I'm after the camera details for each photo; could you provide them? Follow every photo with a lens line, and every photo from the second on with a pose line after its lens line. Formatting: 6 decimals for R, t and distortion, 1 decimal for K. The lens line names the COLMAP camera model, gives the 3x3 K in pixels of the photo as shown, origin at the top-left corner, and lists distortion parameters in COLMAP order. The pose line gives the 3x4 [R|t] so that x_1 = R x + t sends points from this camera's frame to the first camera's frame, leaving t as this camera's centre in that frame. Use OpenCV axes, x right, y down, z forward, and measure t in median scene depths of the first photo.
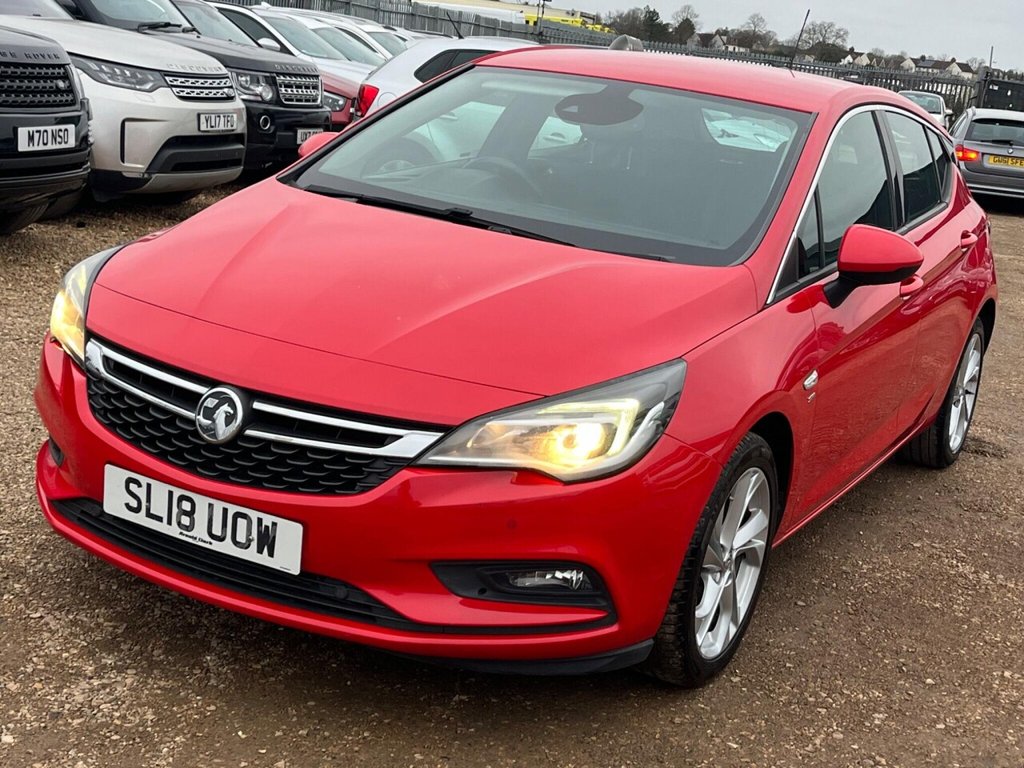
lens RADIAL K [[1474.4, 0, 510.6], [0, 1474.4, 380.1], [0, 0, 1]] dist [0.056310, 0.000000]
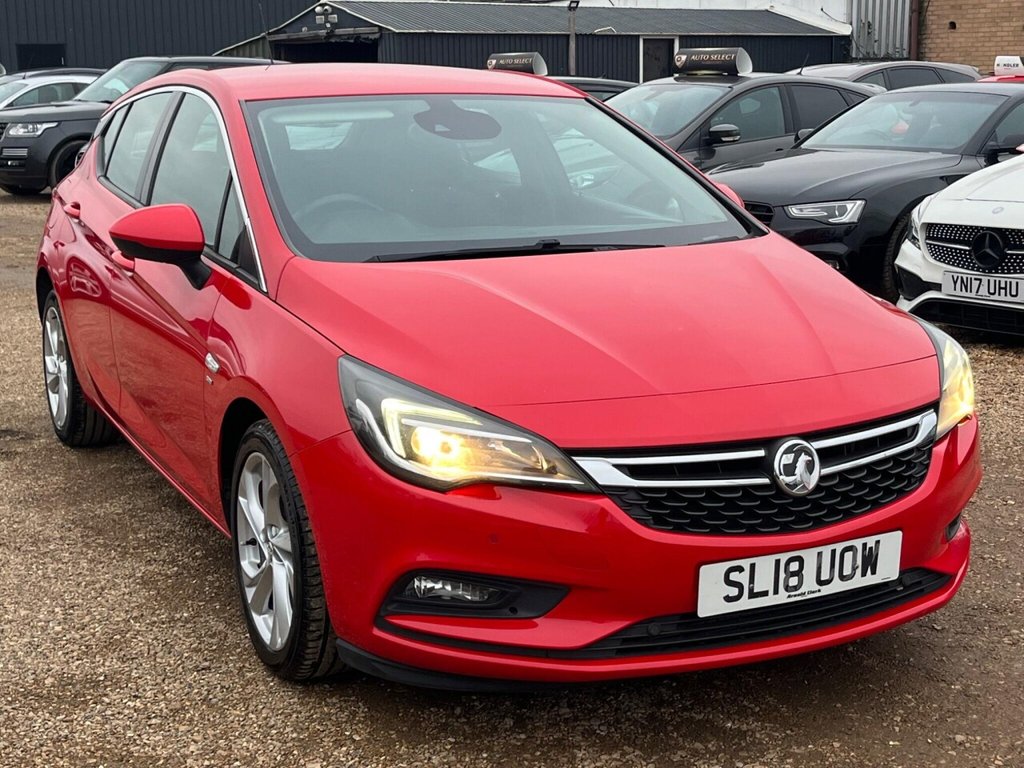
lens RADIAL K [[1474.4, 0, 503.6], [0, 1474.4, 358.1], [0, 0, 1]] dist [0.056310, 0.000000]
pose [[0.580938, -0.281123, 0.763859, -1.019138], [0.263914, 0.952819, 0.149951, -0.240738], [-0.769974, 0.114481, 0.627722, 0.496860]]
